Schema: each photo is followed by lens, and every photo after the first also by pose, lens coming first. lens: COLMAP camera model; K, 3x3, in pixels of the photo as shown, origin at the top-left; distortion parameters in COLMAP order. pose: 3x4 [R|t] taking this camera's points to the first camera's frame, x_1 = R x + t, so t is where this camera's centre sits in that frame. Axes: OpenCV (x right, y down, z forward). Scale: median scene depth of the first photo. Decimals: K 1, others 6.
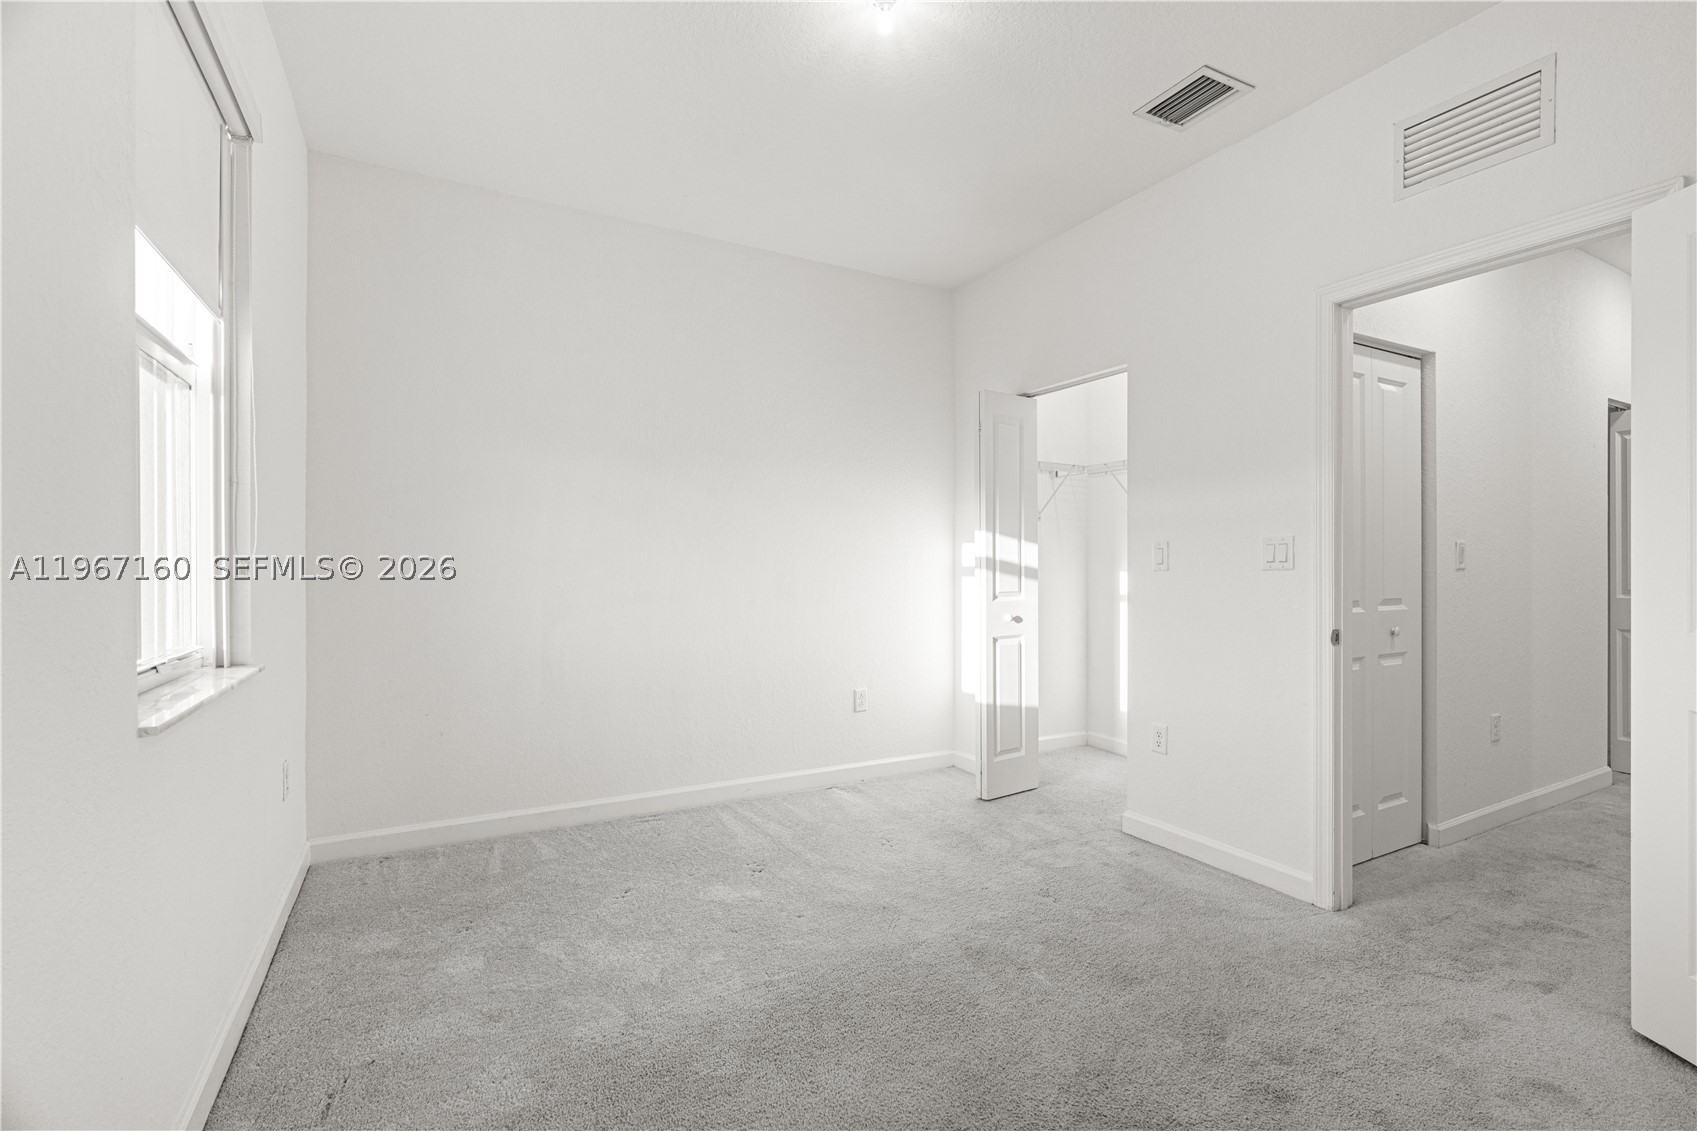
lens RADIAL K [[763.5, 0, 850.4], [0, 763.5, 565.8], [0, 0, 1]] dist [-0.006104, 0.002271]
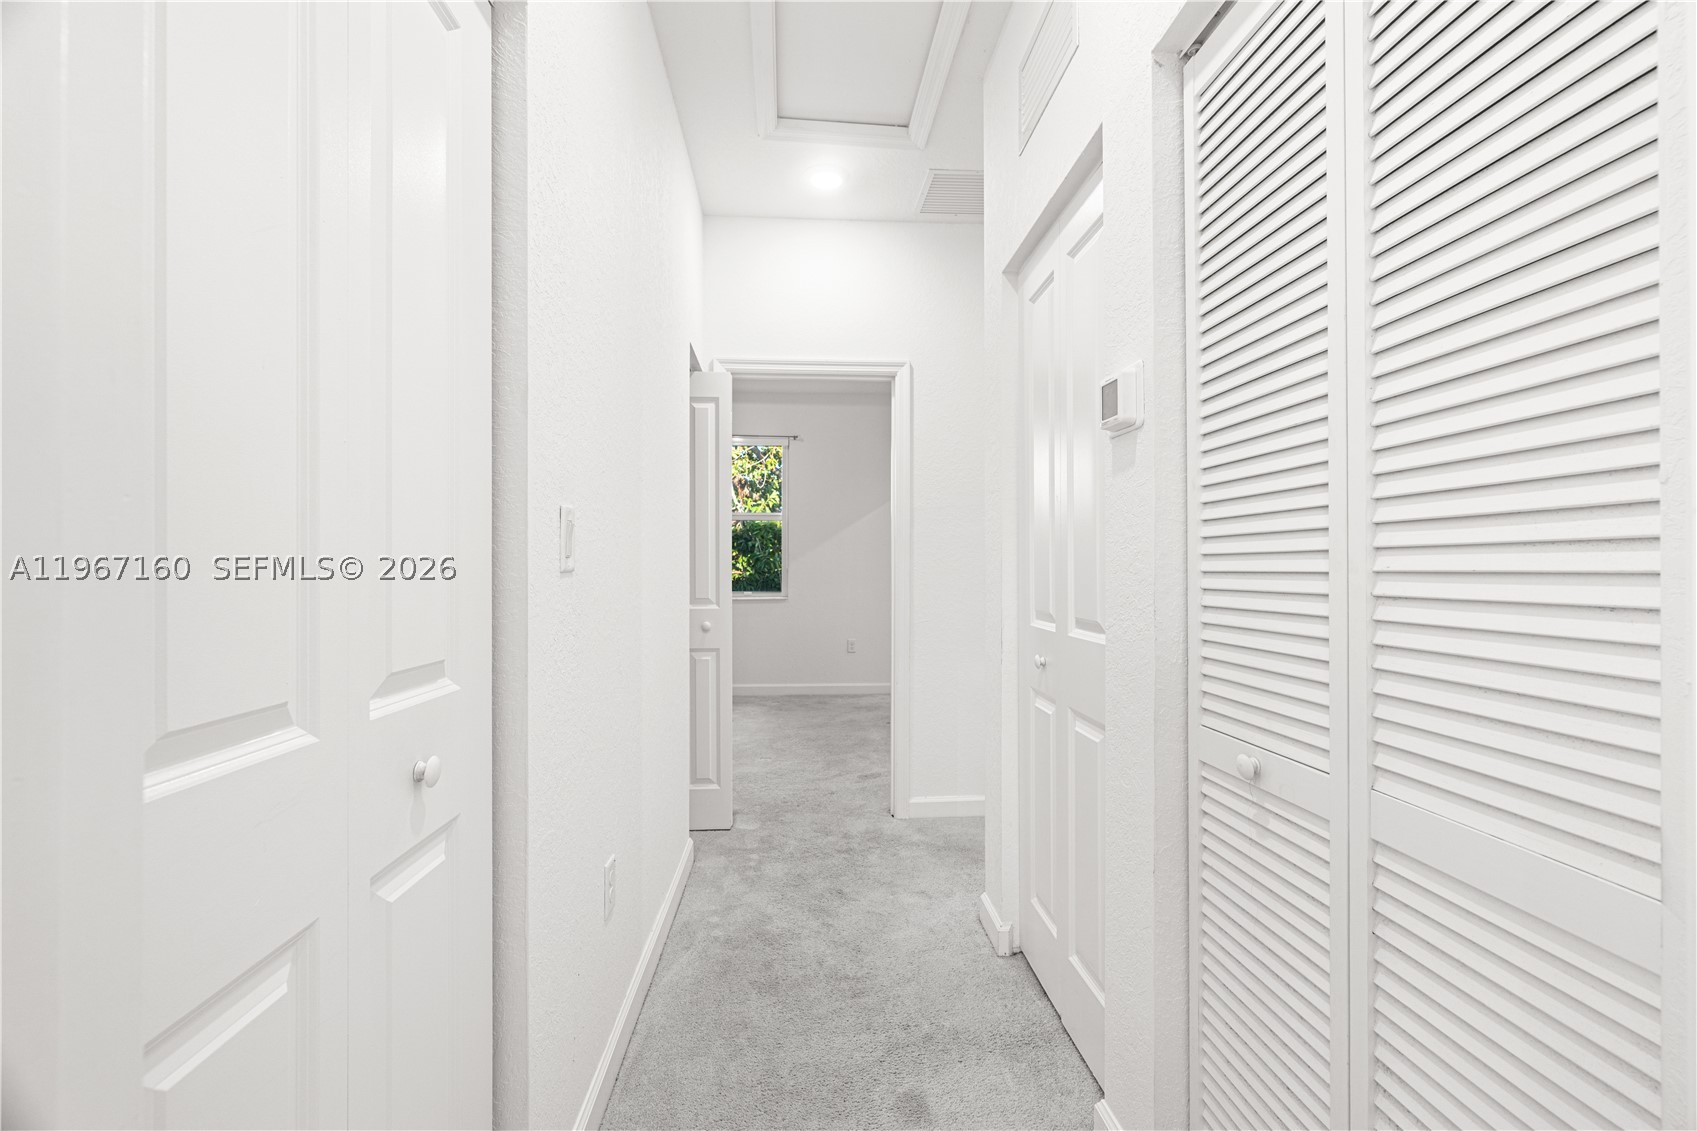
lens RADIAL K [[763.5, 0, 850.9], [0, 763.5, 565.2], [0, 0, 1]] dist [-0.006104, 0.002271]
pose [[0.428905, 0.001753, 0.903348, 0.493137], [0.000803, 0.999997, -0.002322, 0.002175], [-0.903349, 0.001721, 0.428903, 0.687824]]
